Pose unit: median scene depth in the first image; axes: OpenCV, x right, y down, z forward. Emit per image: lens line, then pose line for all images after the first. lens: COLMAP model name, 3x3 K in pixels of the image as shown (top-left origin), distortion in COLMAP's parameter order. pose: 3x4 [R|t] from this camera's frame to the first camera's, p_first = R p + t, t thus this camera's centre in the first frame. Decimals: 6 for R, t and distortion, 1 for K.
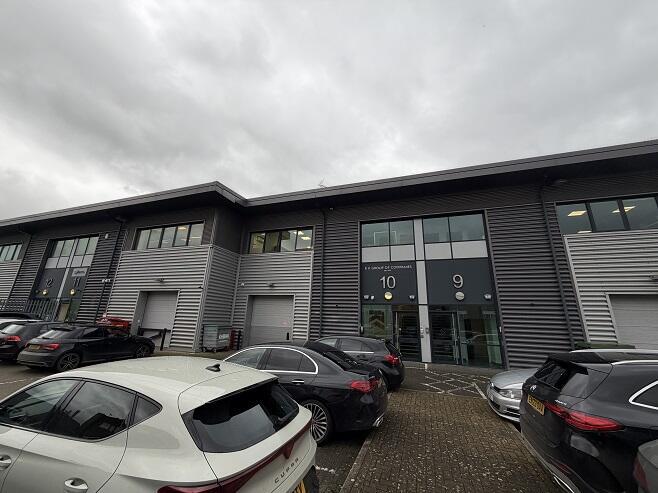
lens RADIAL K [[261.0, 0, 328.4], [0, 261.0, 246.3], [0, 0, 1]] dist [0.000288, -0.000730]
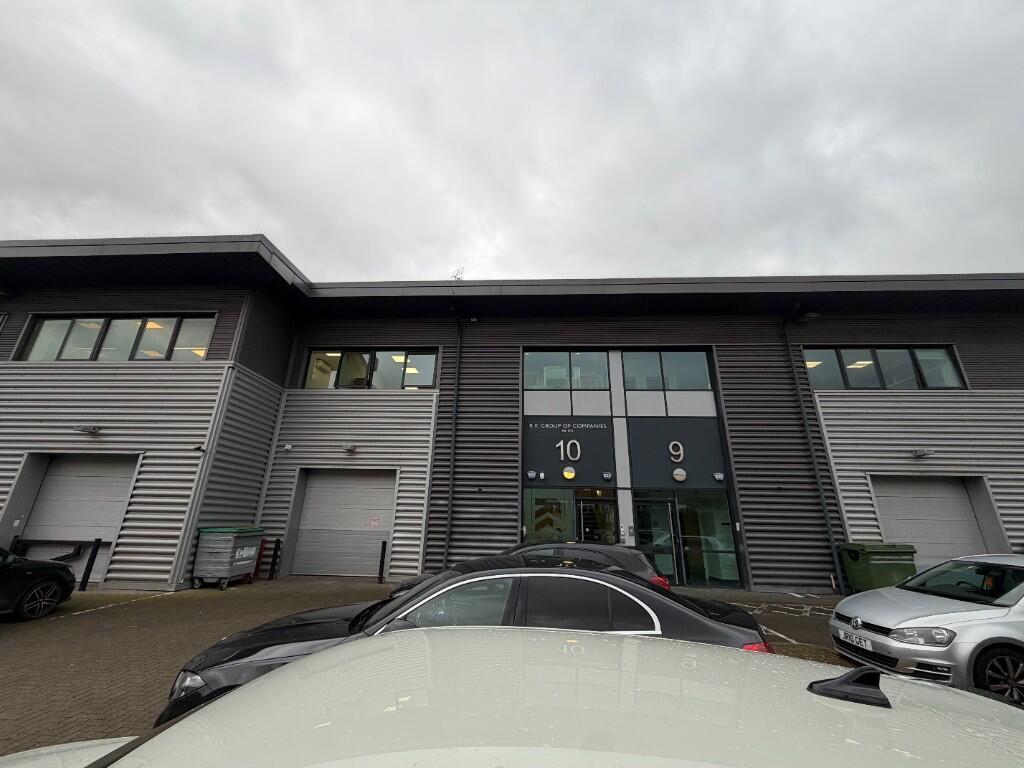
lens RADIAL K [[406.1, 0, 511.9], [0, 406.1, 383.4], [0, 0, 1]] dist [0.000288, -0.000730]
pose [[0.958733, 0.078243, 0.273328, -0.158339], [-0.065973, 0.996369, -0.053814, 0.042440], [-0.276546, 0.033561, 0.960414, 0.133925]]
